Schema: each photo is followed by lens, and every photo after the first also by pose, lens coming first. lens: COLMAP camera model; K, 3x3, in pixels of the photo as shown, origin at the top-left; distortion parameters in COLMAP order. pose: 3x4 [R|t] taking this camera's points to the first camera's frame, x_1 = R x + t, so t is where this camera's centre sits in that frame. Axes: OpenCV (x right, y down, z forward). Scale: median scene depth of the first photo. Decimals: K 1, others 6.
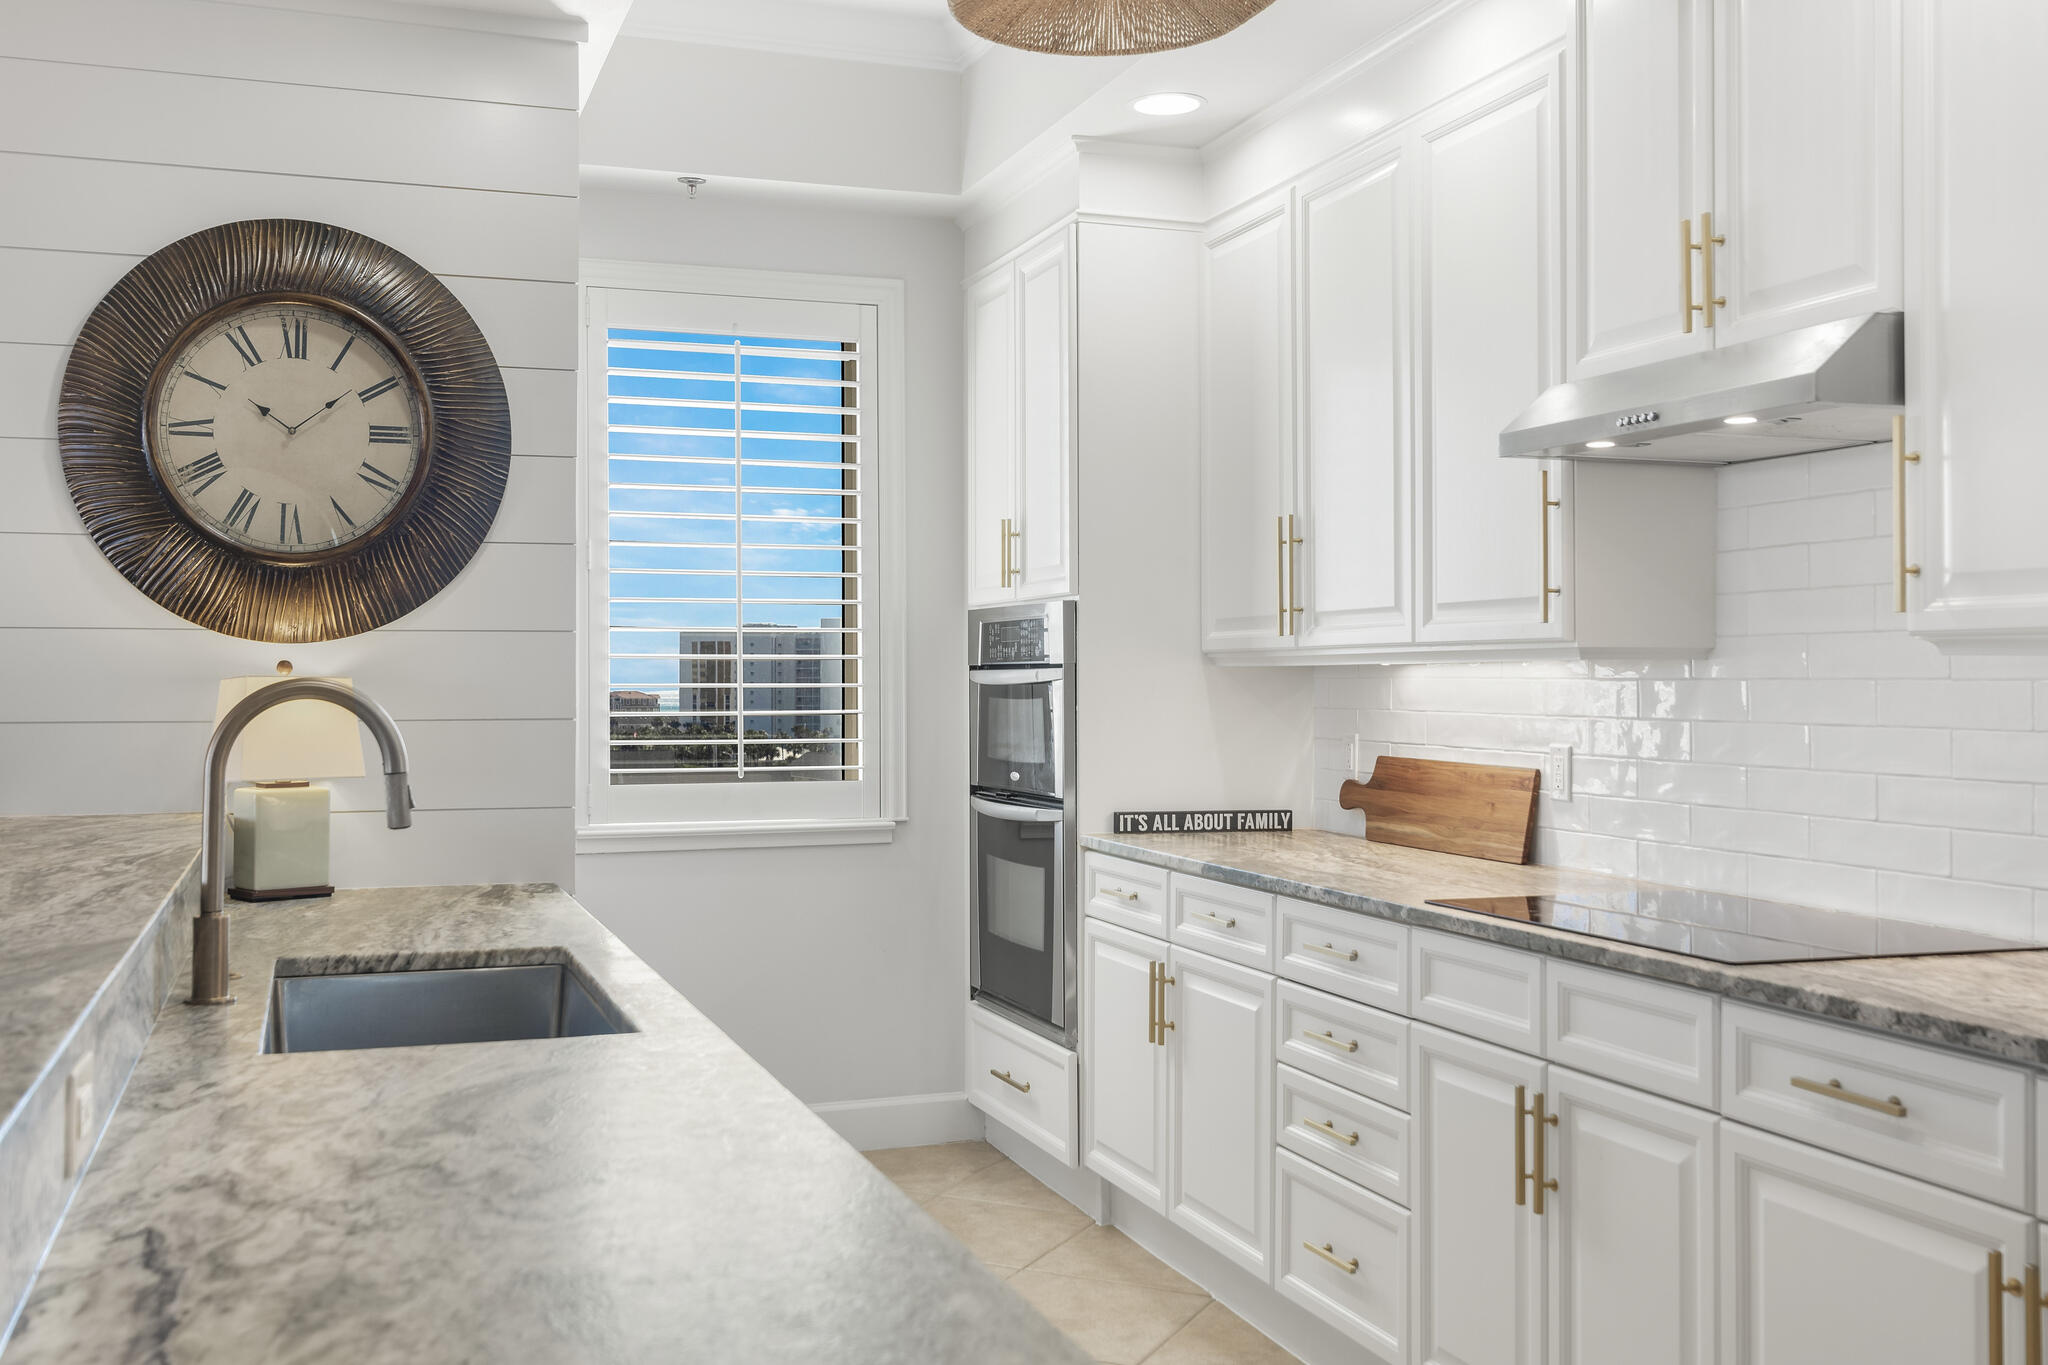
lens RADIAL K [[1893.5, 0, 1014.8], [0, 1893.5, 644.2], [0, 0, 1]] dist [0.003200, 0.007354]
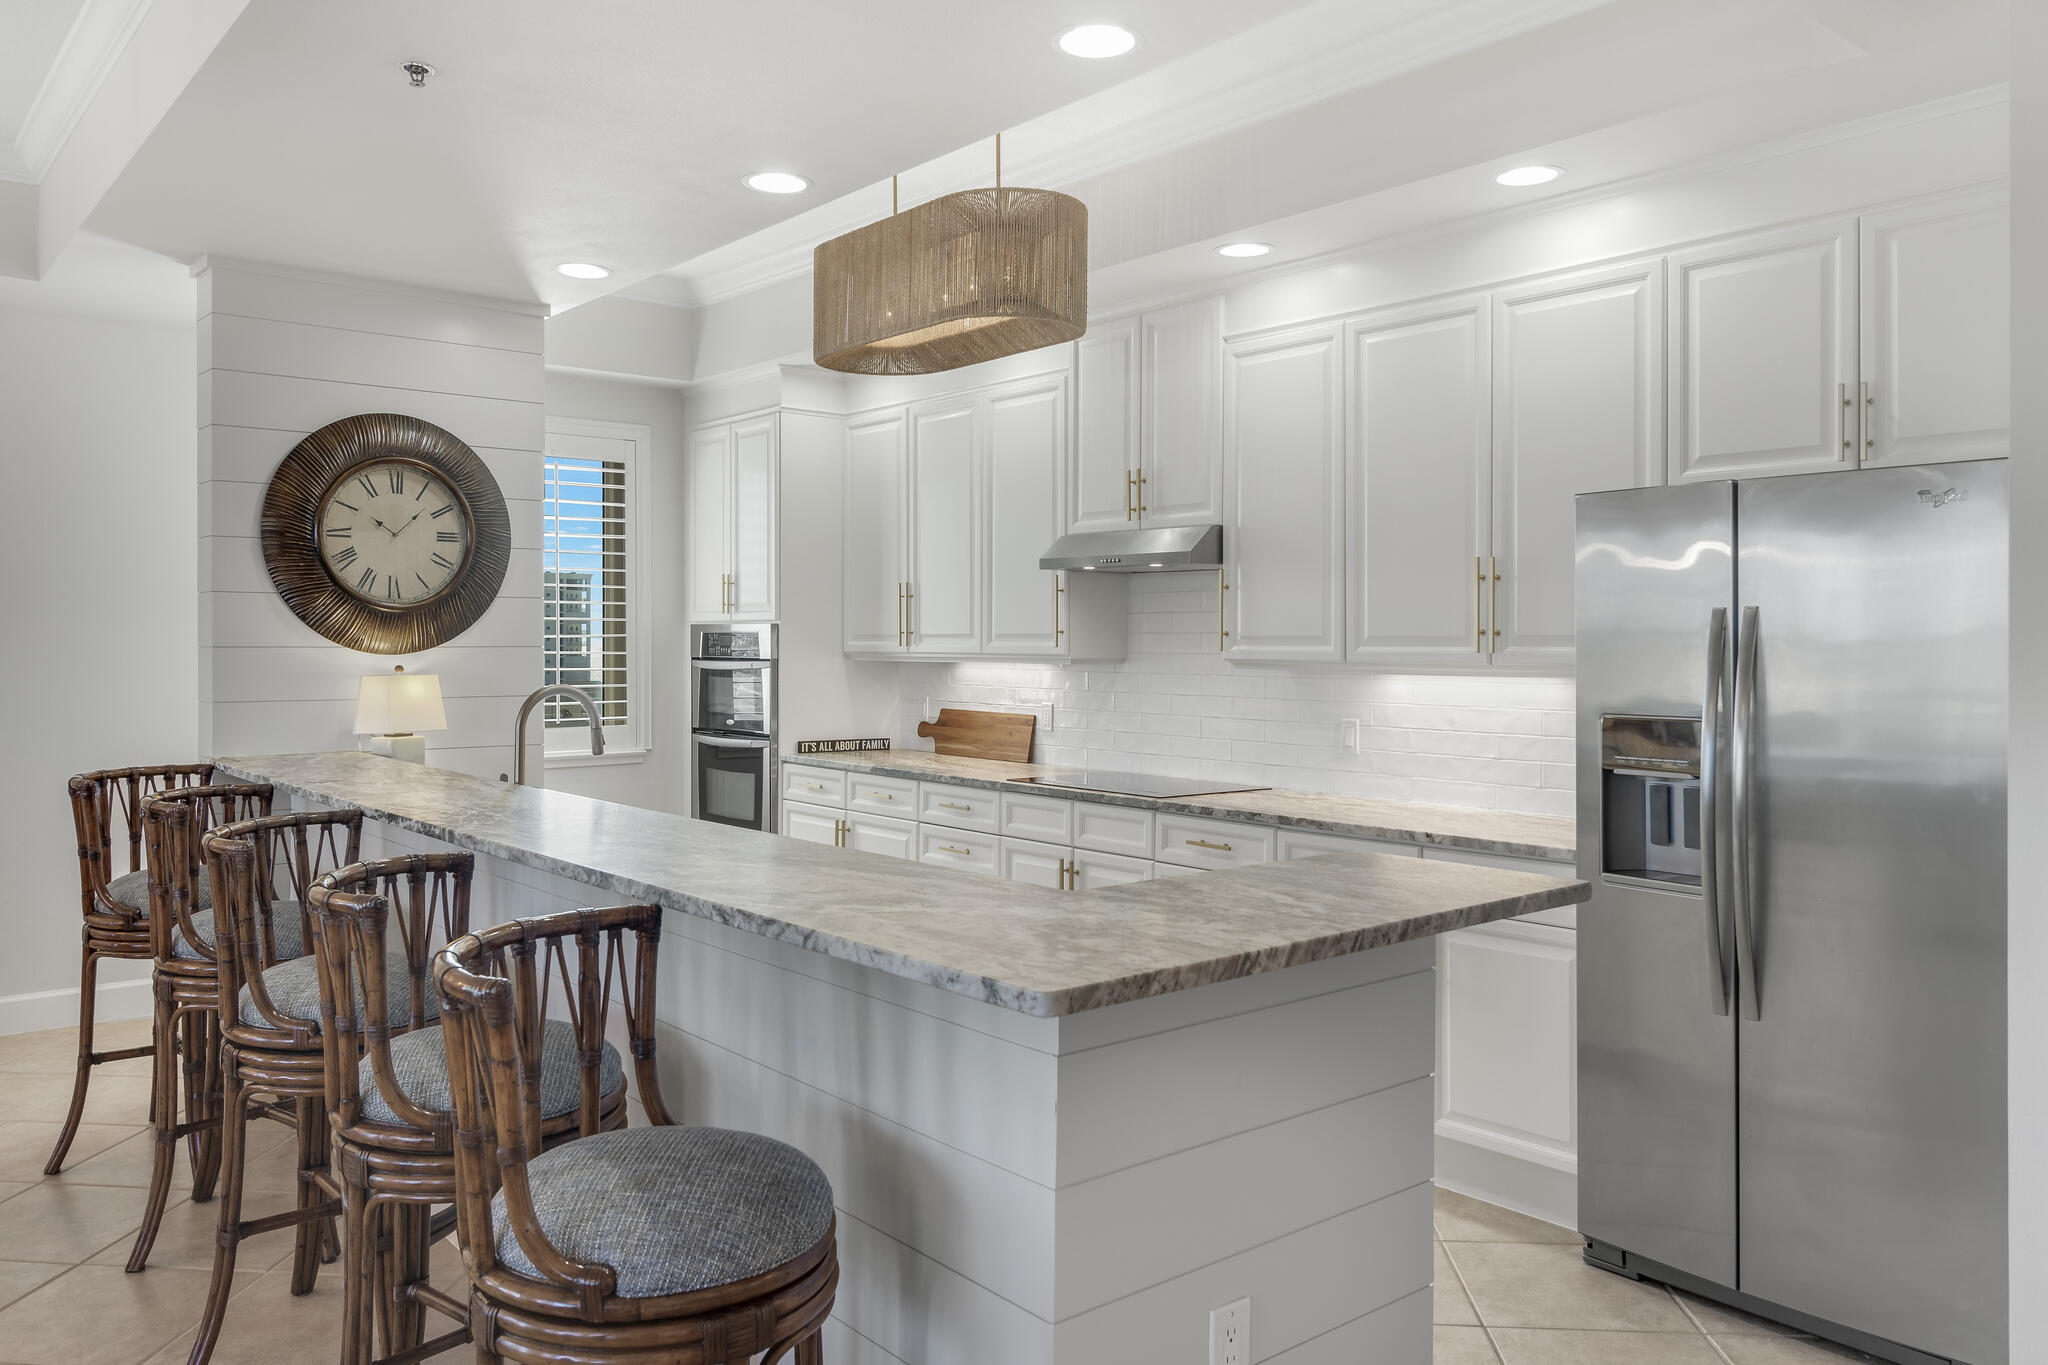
lens RADIAL K [[1428.0, 0, 1013.5], [0, 1428.0, 645.5], [0, 0, 1]] dist [0.001552, 0.001499]
pose [[0.934097, 0.002931, 0.357008, -0.309253], [-0.011097, 0.999722, 0.020827, -0.042401], [-0.356848, -0.023416, 0.933869, -0.436083]]
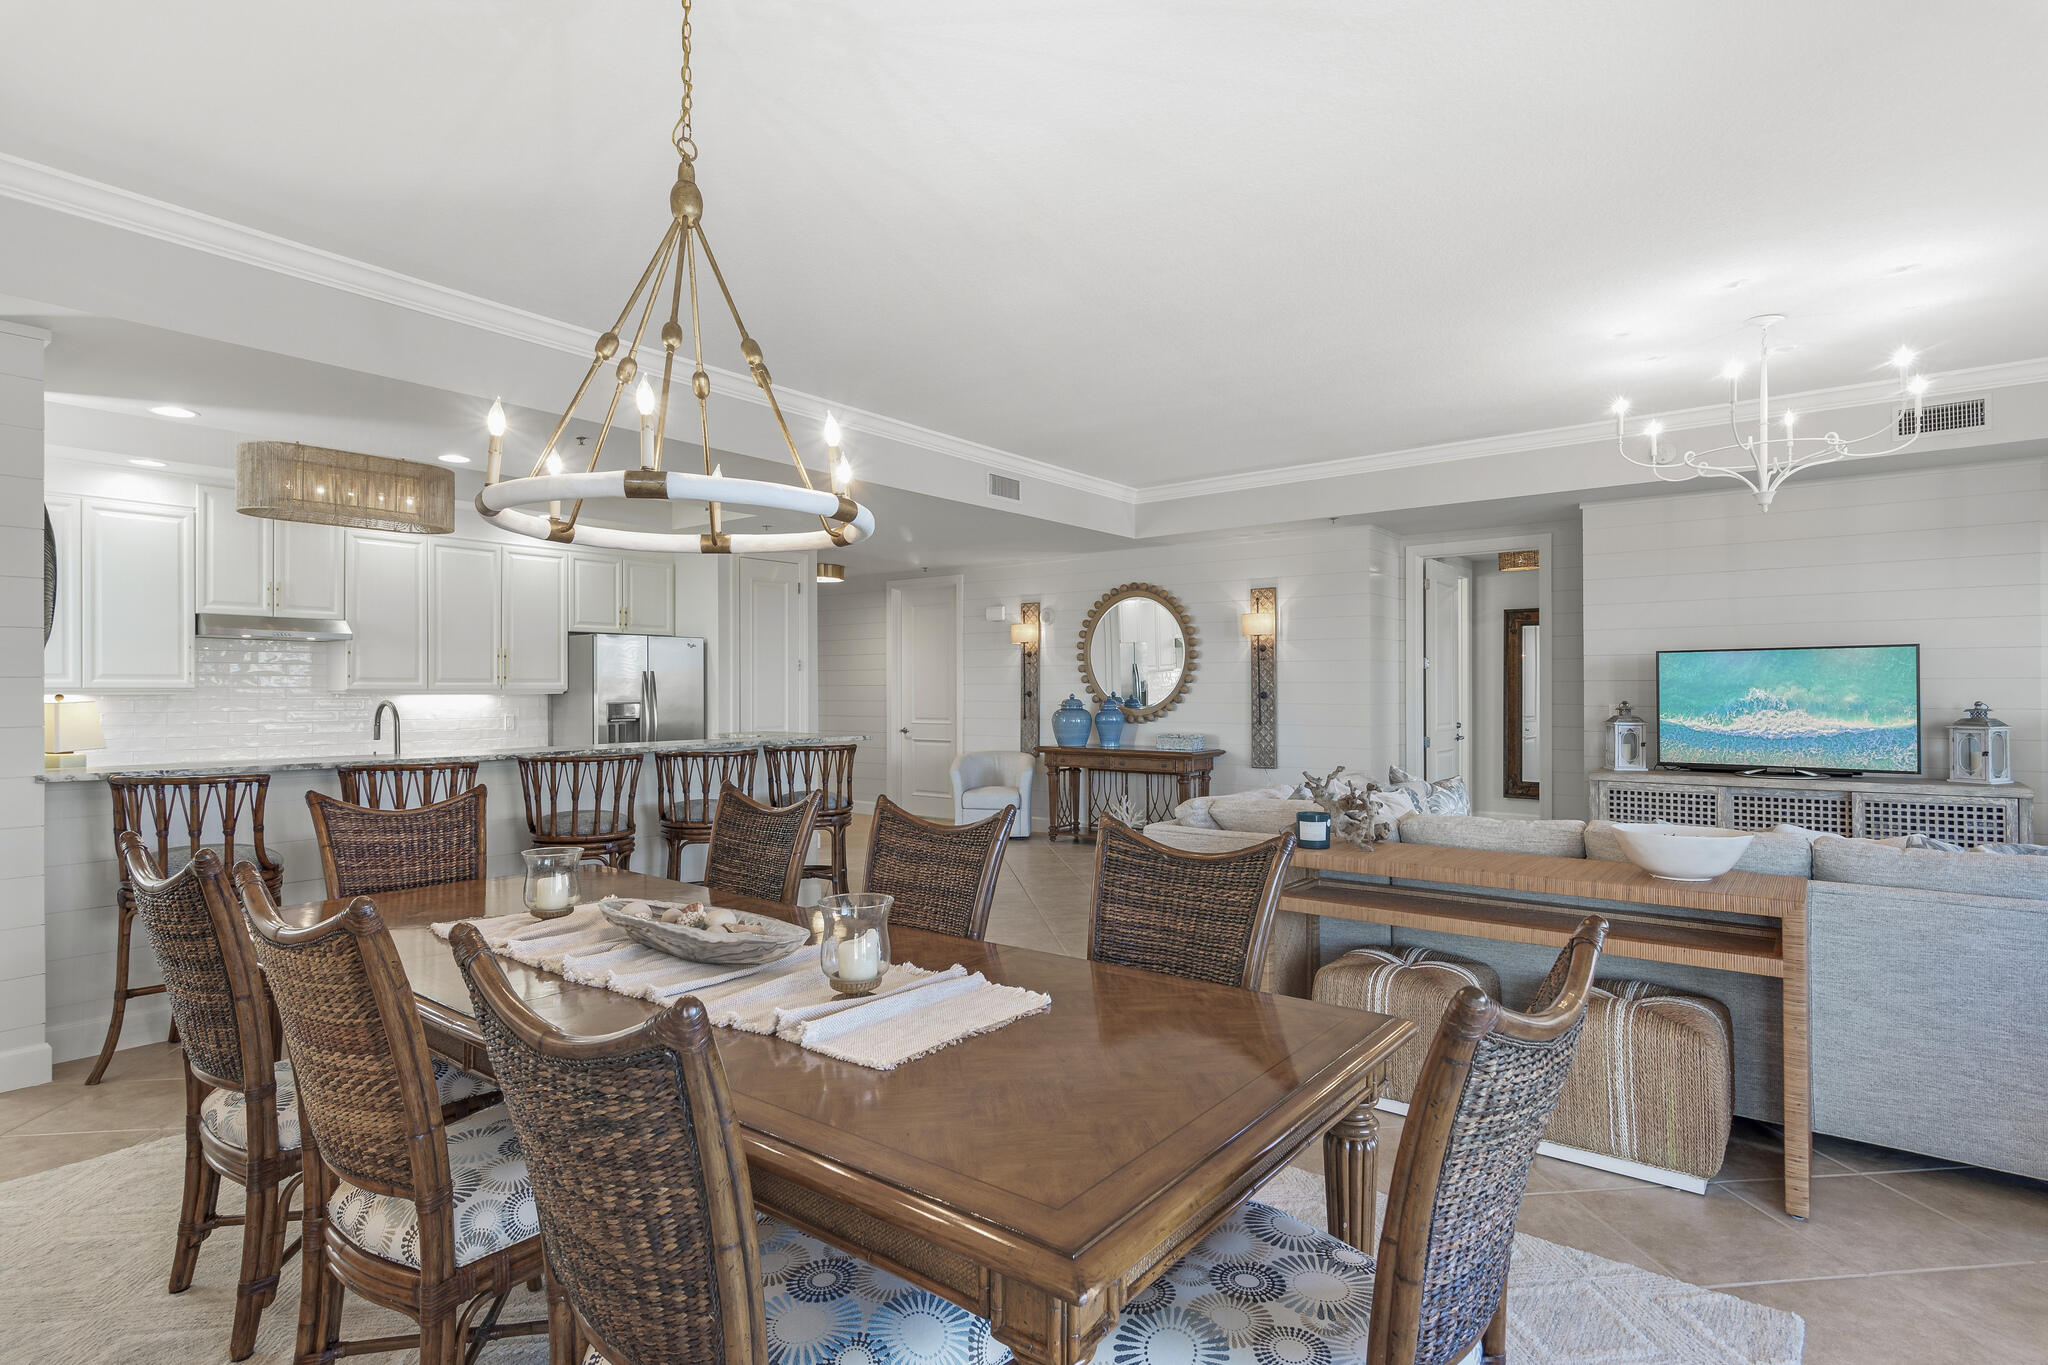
lens RADIAL K [[1050.1, 0, 1015.8], [0, 1050.1, 679.4], [0, 0, 1]] dist [0.003666, 0.001412]
pose [[-0.530399, 0.012692, 0.847653, -1.870274], [-0.013917, 0.999623, -0.023676, 0.004829], [-0.847634, -0.024354, -0.530023, 0.657031]]
